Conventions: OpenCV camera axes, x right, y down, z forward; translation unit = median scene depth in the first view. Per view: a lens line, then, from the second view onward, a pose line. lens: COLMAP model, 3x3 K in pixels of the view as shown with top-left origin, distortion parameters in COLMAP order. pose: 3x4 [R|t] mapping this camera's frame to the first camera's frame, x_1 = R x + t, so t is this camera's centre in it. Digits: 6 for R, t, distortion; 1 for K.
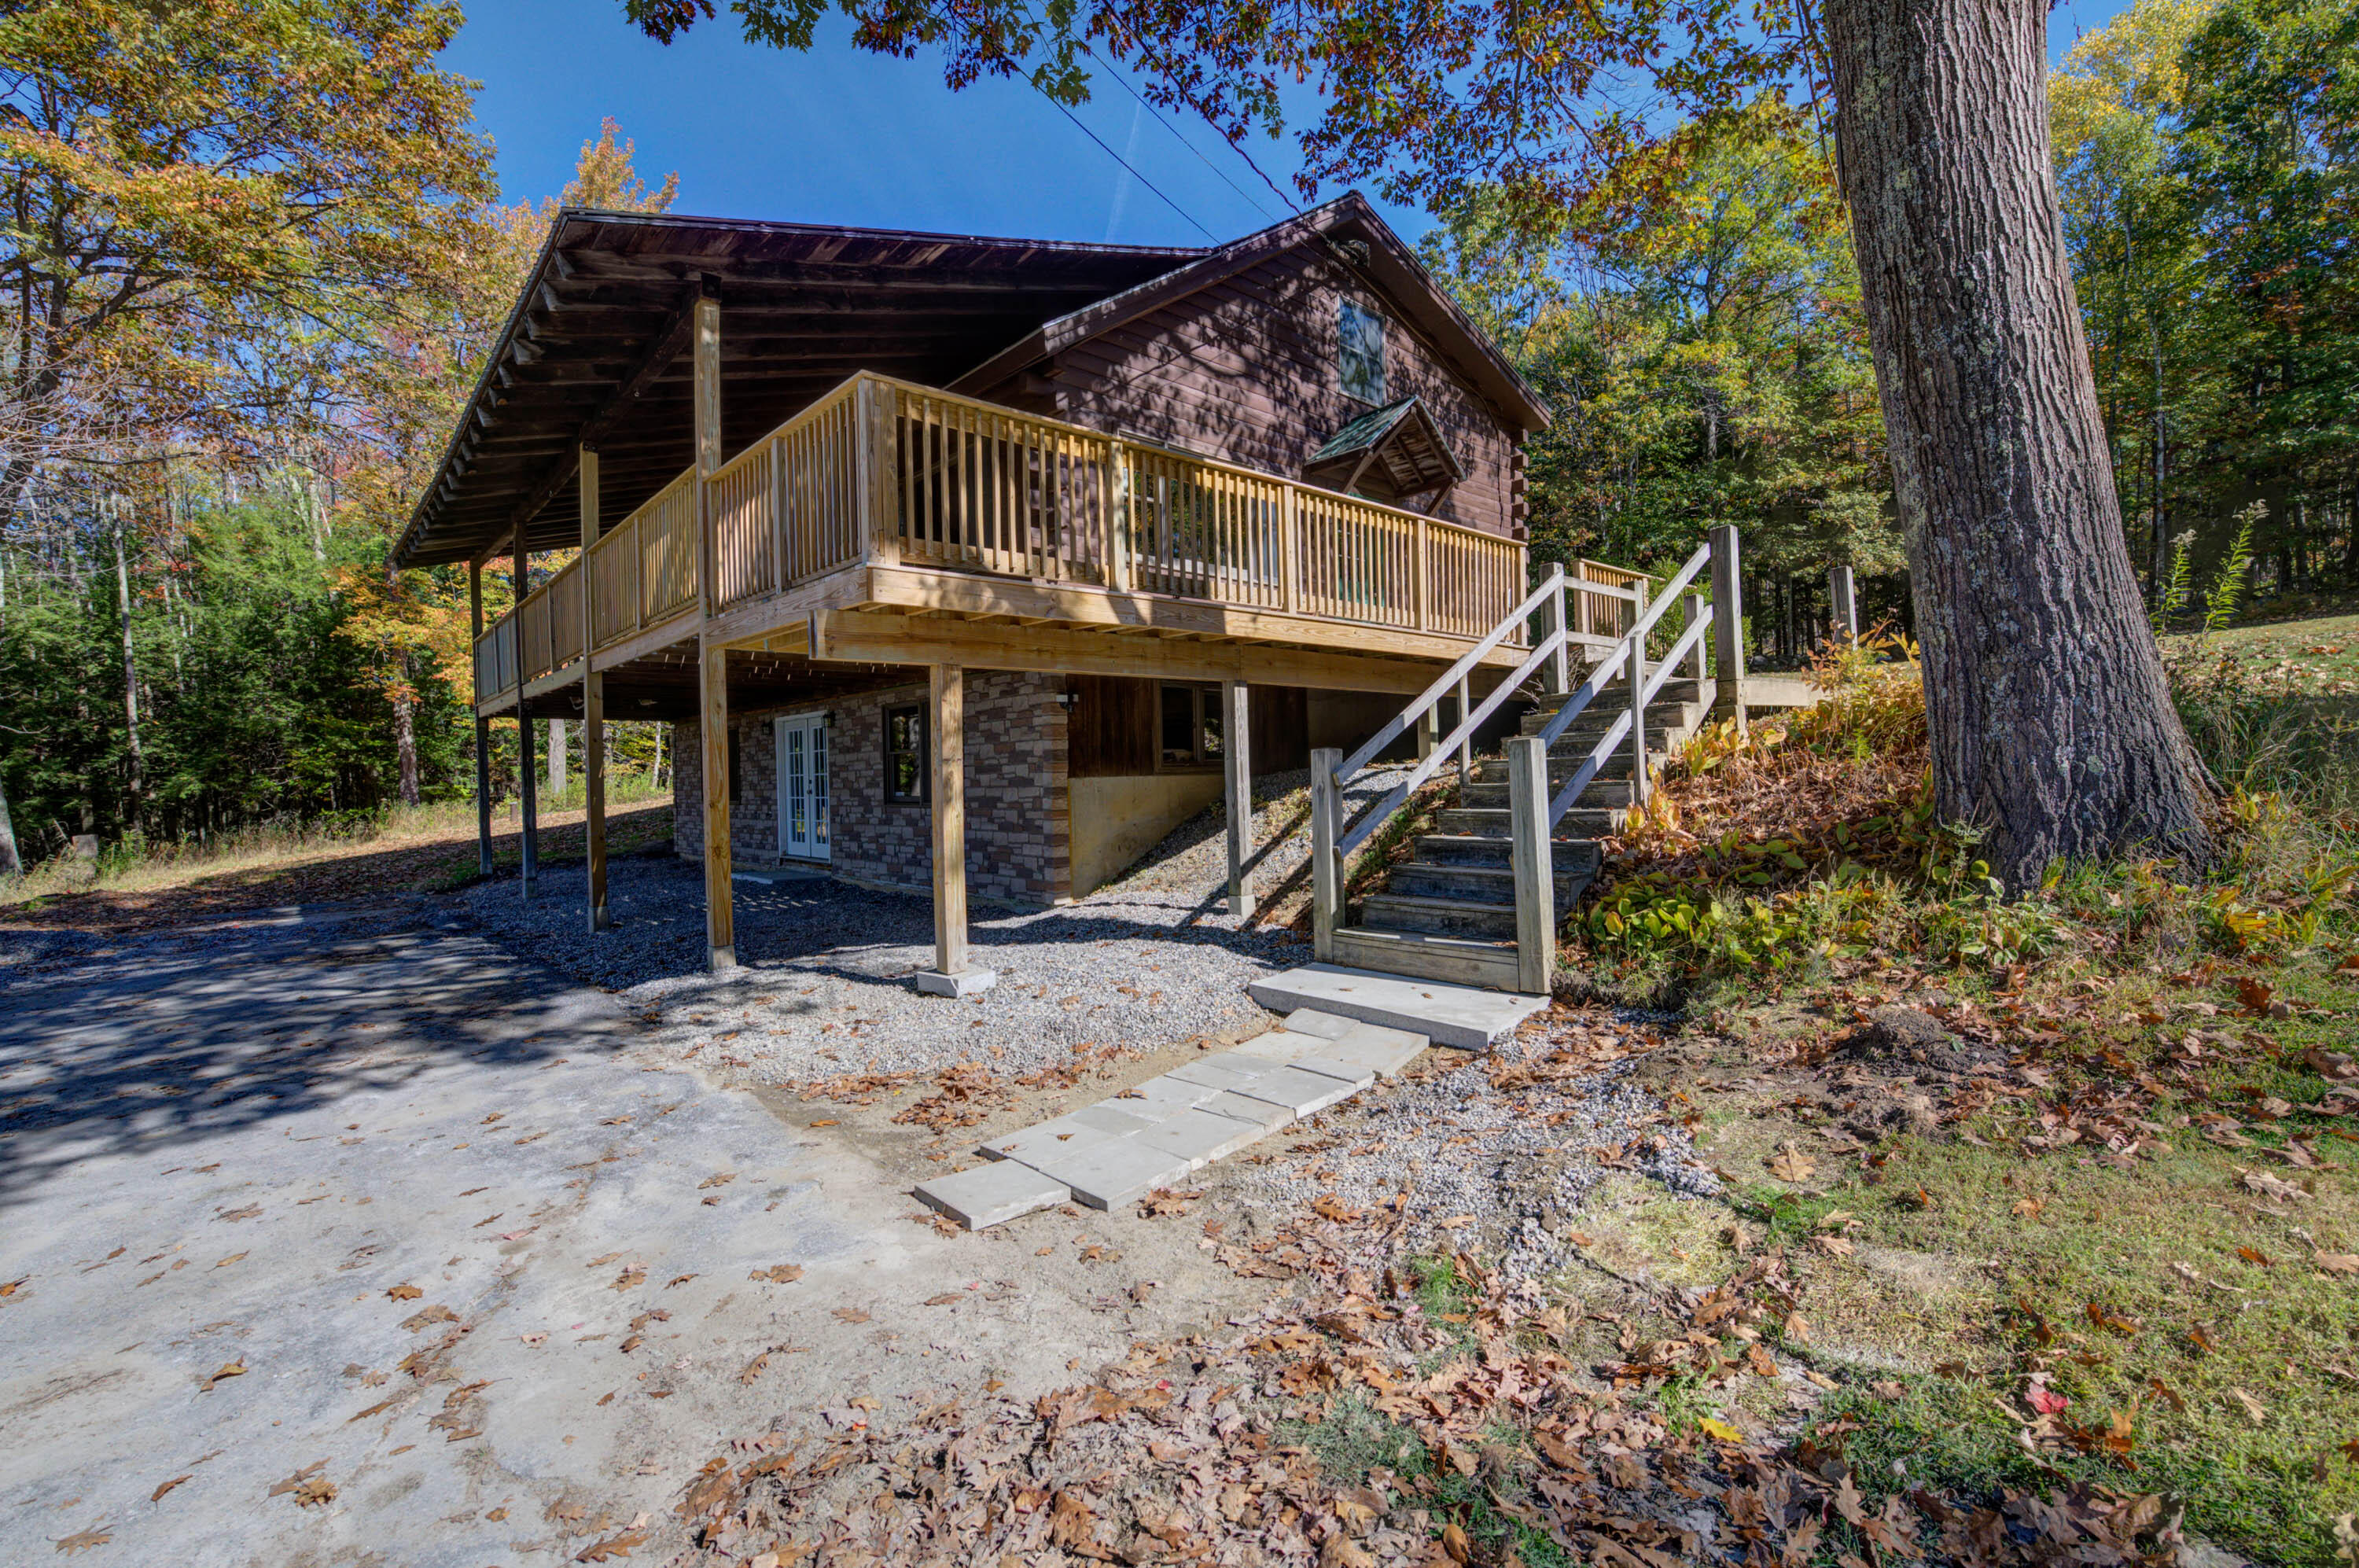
lens RADIAL K [[1042.6, 0, 1167.4], [0, 1042.6, 769.5], [0, 0, 1]] dist [-0.001012, -0.001106]
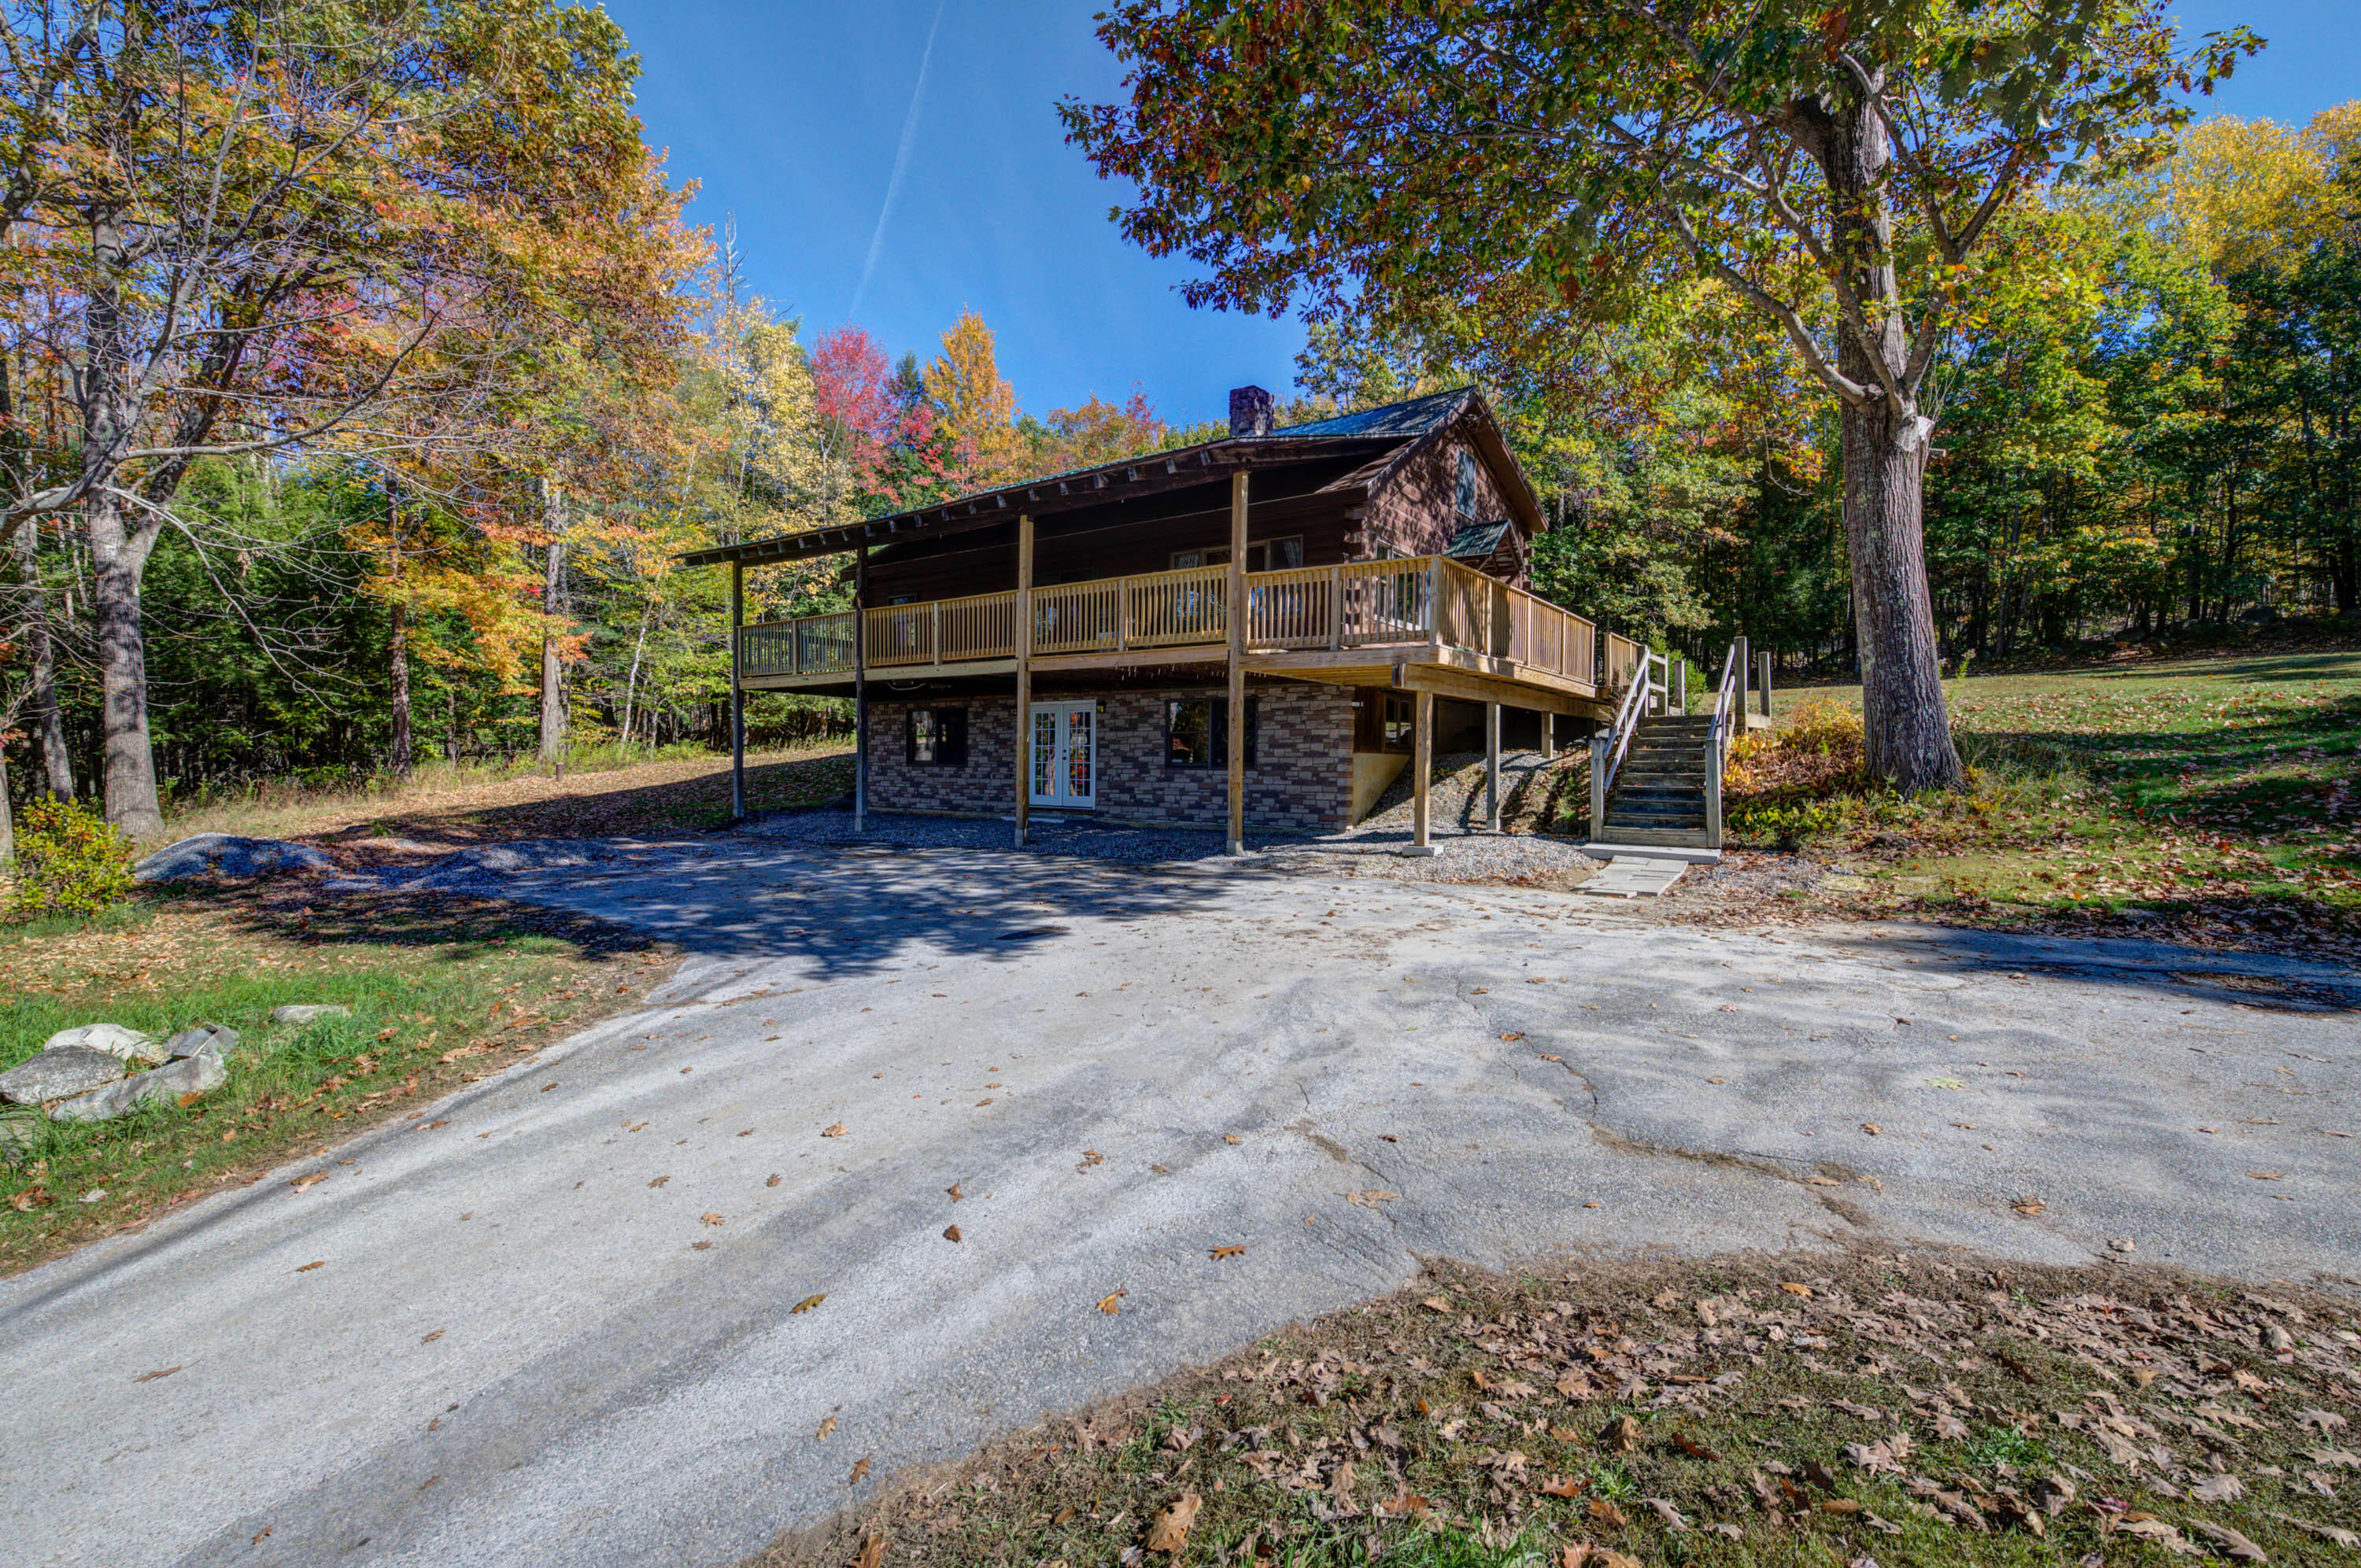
lens RADIAL K [[1043.3, 0, 1191.8], [0, 1043.3, 778.1], [0, 0, 1]] dist [-0.001012, -0.001106]
pose [[0.975078, 0.030686, 0.219729, -0.675171], [-0.034119, 0.999348, 0.011845, 0.035808], [-0.219222, -0.019047, 0.975489, -0.529895]]
